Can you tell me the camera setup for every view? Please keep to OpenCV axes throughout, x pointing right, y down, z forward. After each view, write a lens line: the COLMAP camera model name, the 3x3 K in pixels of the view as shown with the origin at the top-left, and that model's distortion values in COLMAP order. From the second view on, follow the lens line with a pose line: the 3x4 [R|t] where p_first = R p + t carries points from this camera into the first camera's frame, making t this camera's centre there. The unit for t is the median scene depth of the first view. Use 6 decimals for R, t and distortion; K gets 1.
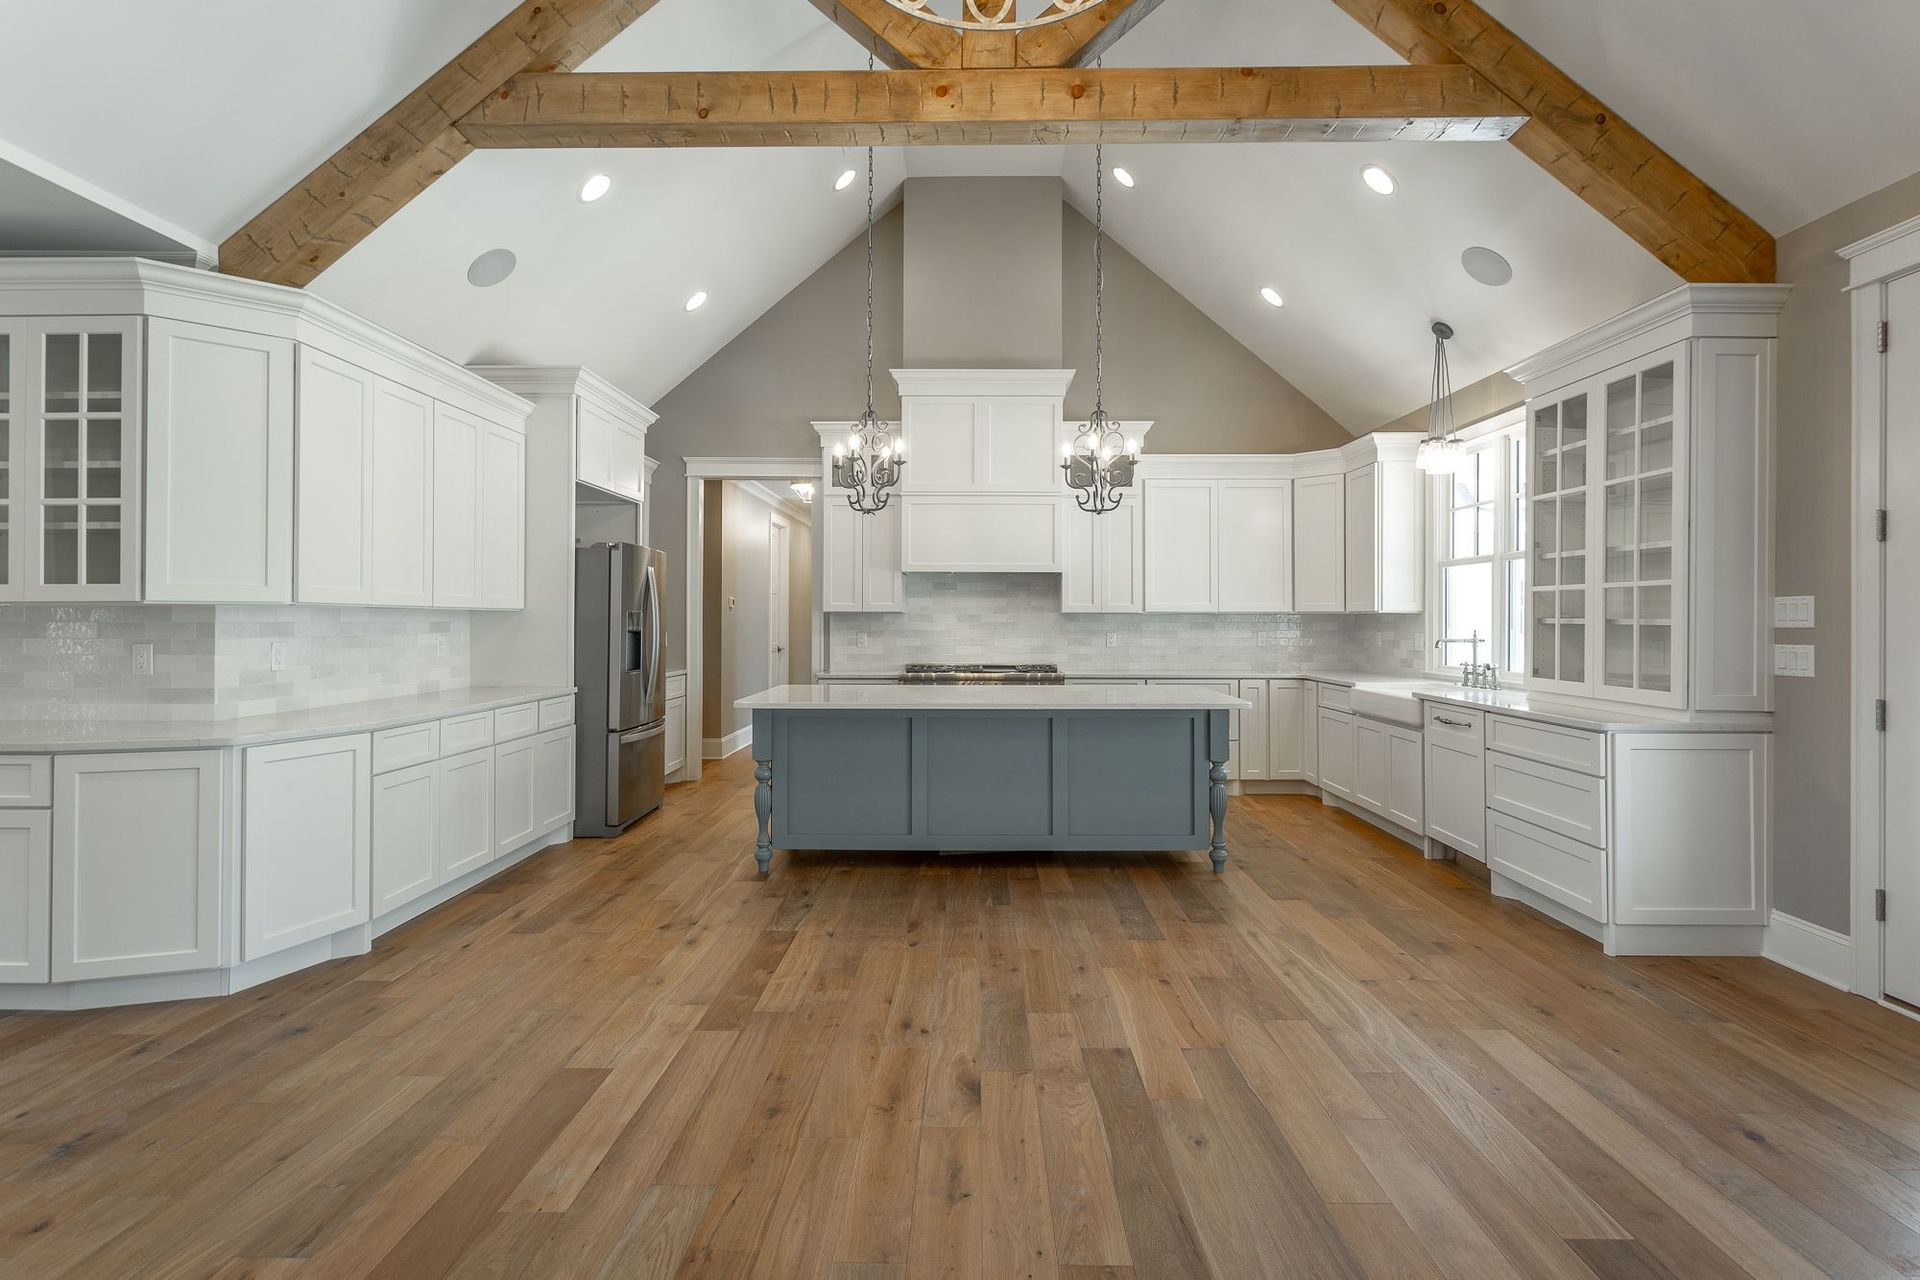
lens RADIAL K [[850.3, 0, 960.0], [0, 850.3, 640.0], [0, 0, 1]] dist [-0.000618, -0.000052]
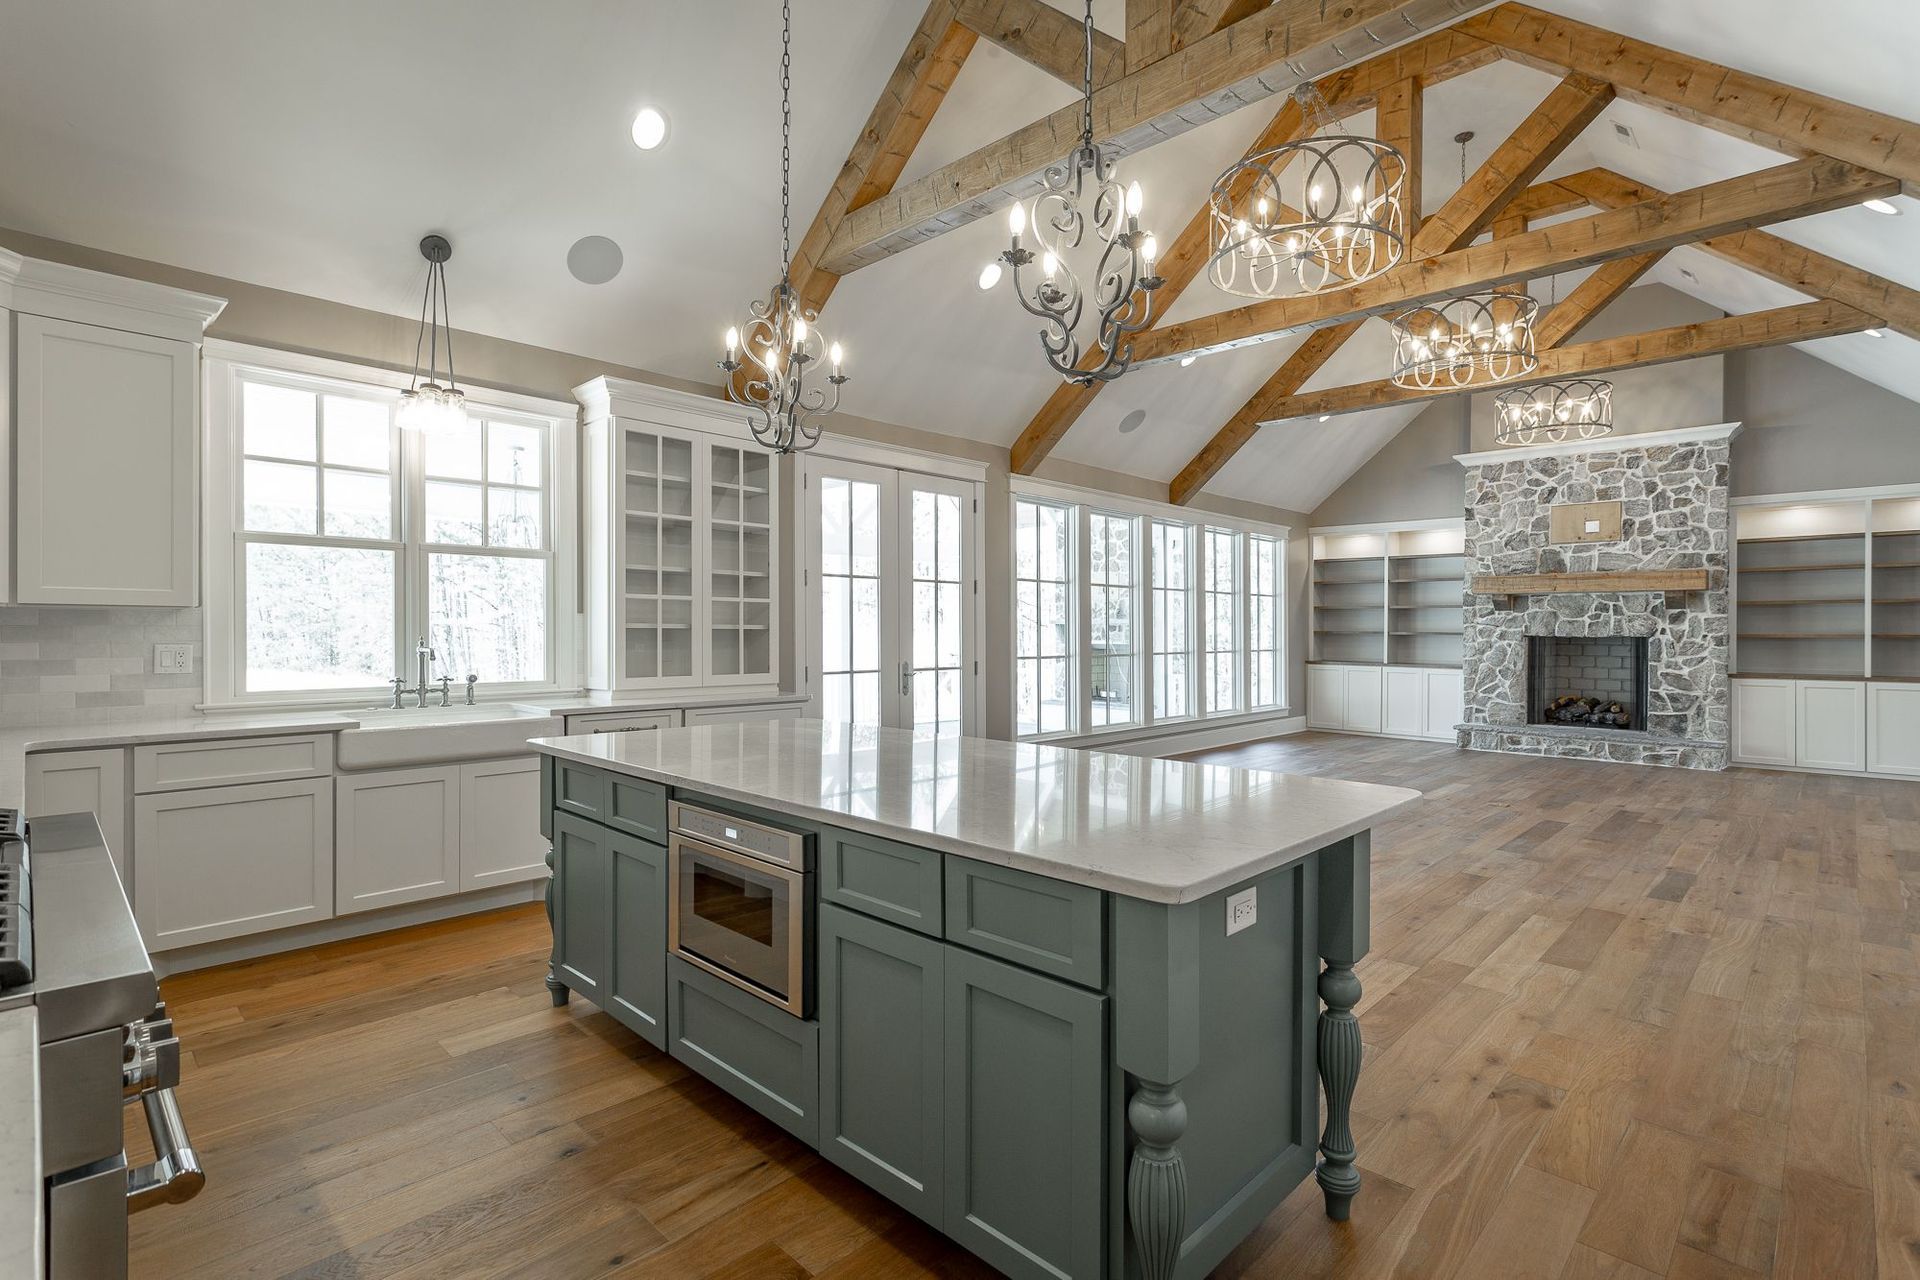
lens RADIAL K [[928.6, 0, 960.0], [0, 928.6, 640.0], [0, 0, 1]] dist [0.000030, 0.000042]
pose [[-0.722991, -0.009799, 0.690788, -0.513984], [0.011969, 0.999572, 0.026706, -0.035529], [-0.690754, 0.027576, -0.722564, 1.820847]]
